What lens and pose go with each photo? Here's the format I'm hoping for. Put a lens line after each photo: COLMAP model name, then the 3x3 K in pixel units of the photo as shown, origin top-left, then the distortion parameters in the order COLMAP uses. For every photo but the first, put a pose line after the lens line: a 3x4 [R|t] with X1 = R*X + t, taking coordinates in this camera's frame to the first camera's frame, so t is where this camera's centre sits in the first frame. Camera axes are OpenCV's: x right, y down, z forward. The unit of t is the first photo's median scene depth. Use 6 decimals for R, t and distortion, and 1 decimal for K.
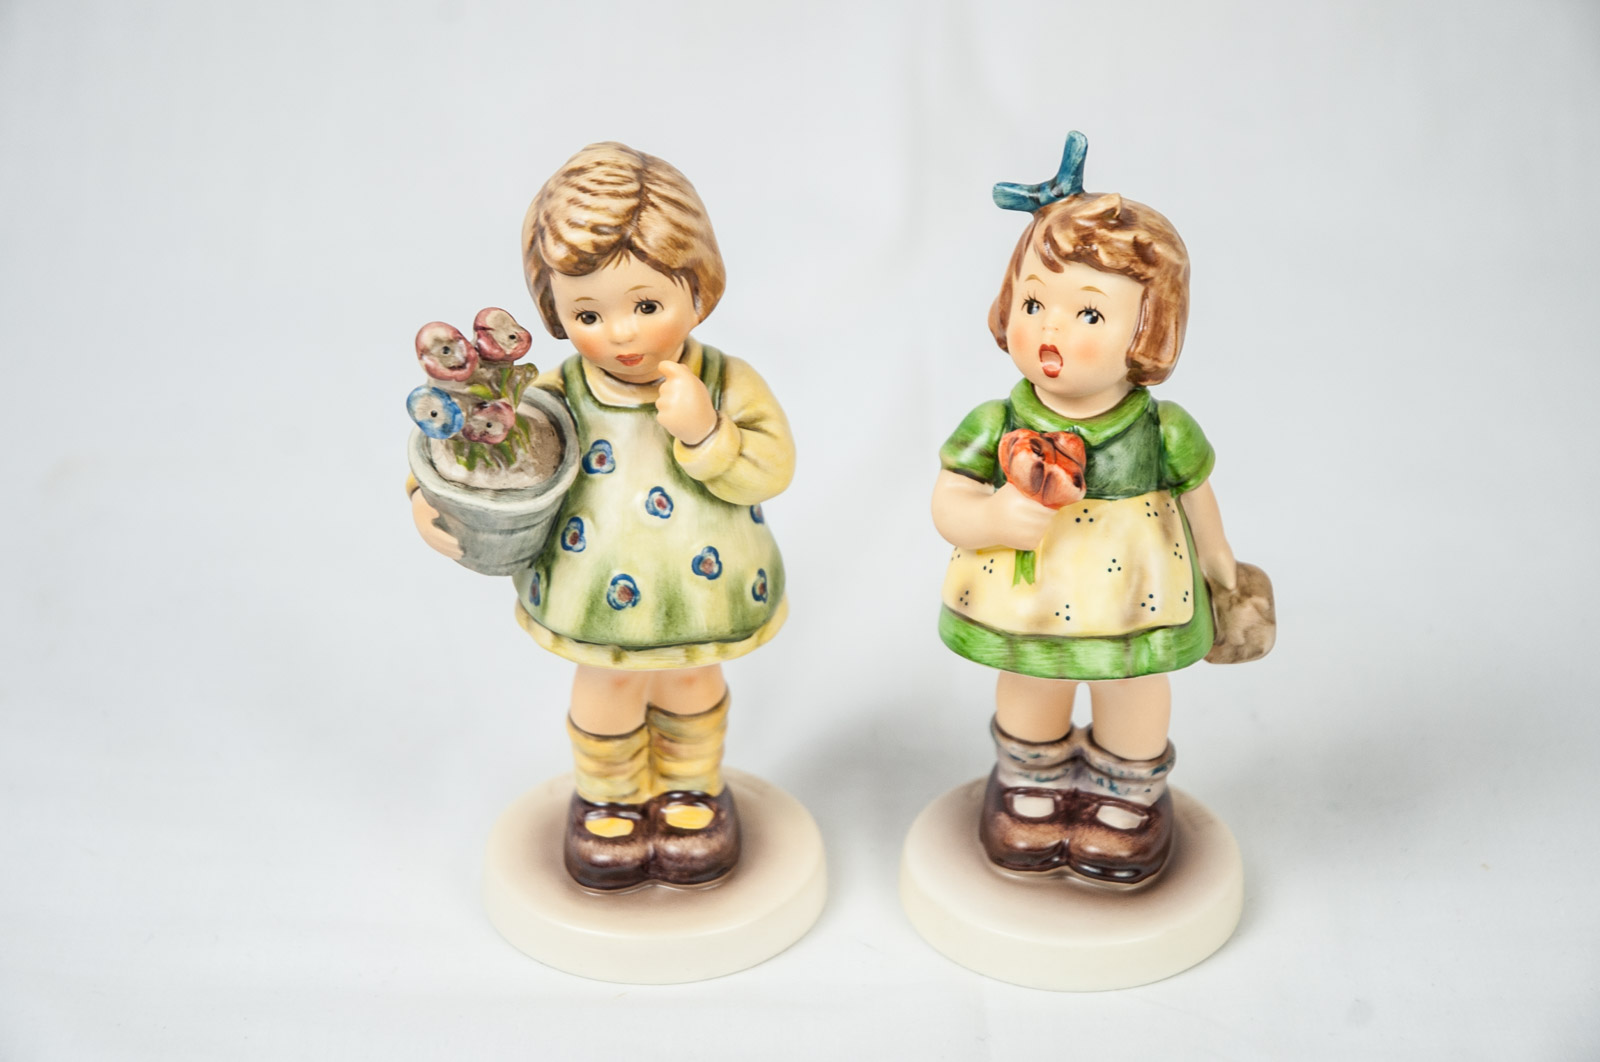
lens RADIAL K [[3945.8, 0, 800.1], [0, 3945.8, 533.7], [0, 0, 1]] dist [0.307617, 0.000000]
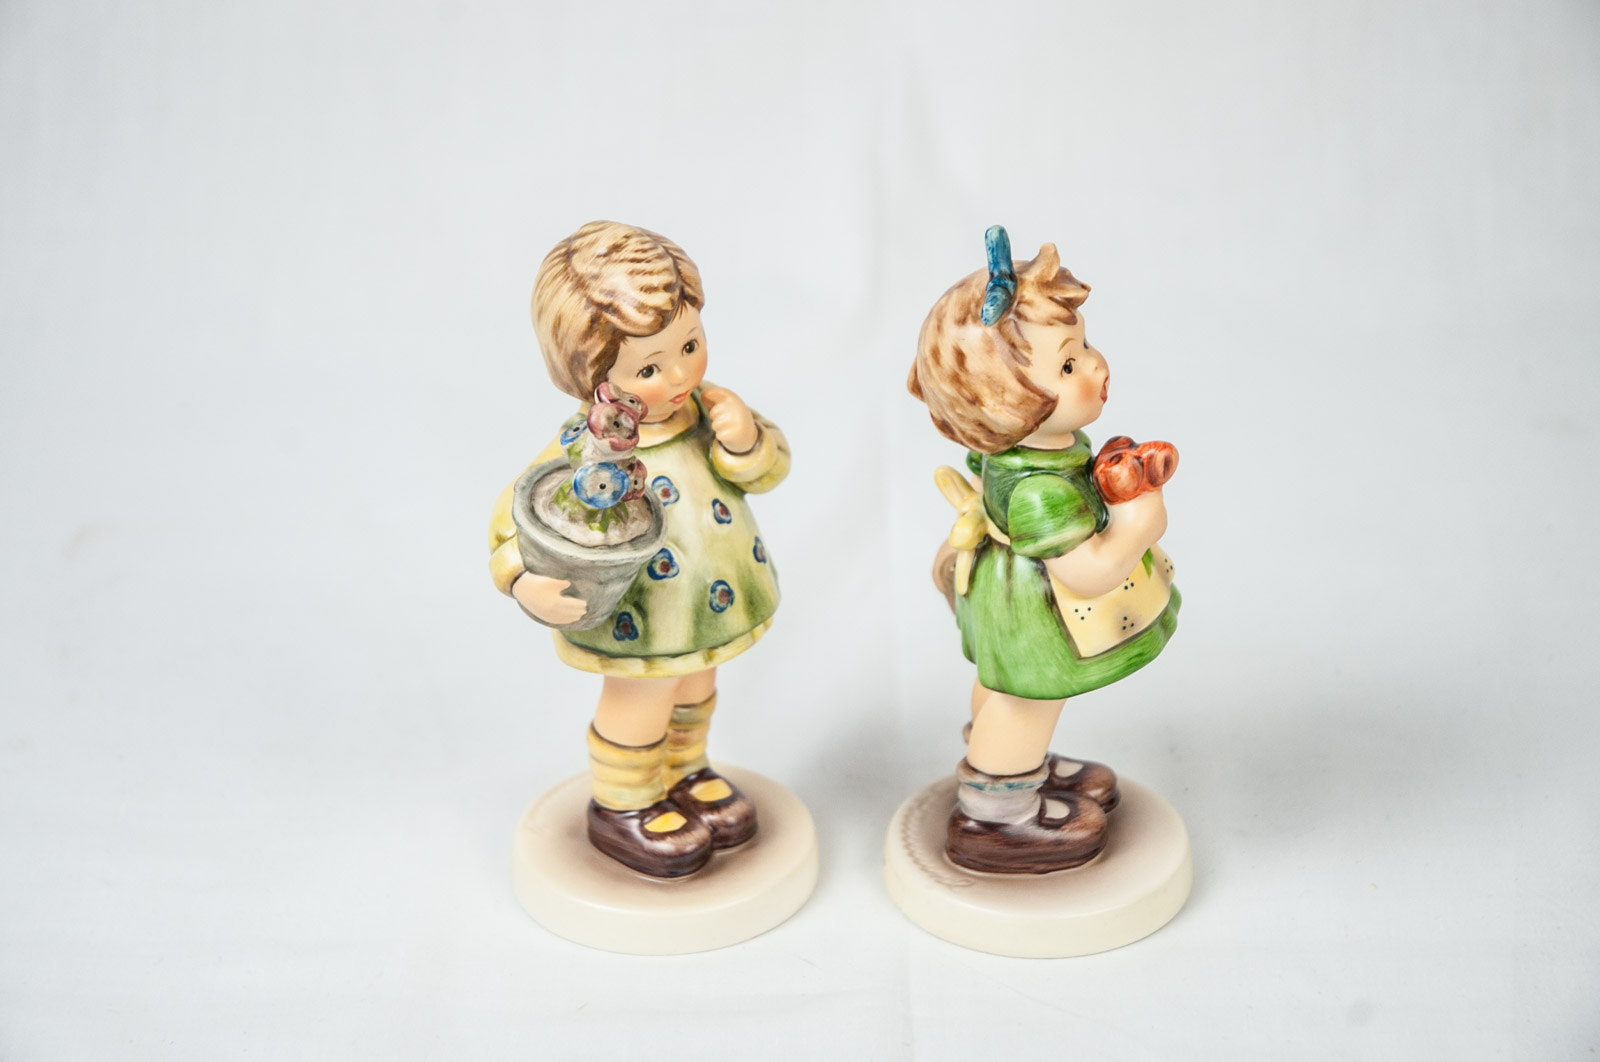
lens RADIAL K [[3945.8, 0, 800.2], [0, 3945.8, 531.0], [0, 0, 1]] dist [0.307617, 0.000000]
pose [[0.732111, -0.308124, 0.607514, -0.718365], [0.319418, 0.943004, 0.093353, -0.102499], [-0.601653, 0.125707, 0.788804, 0.085528]]
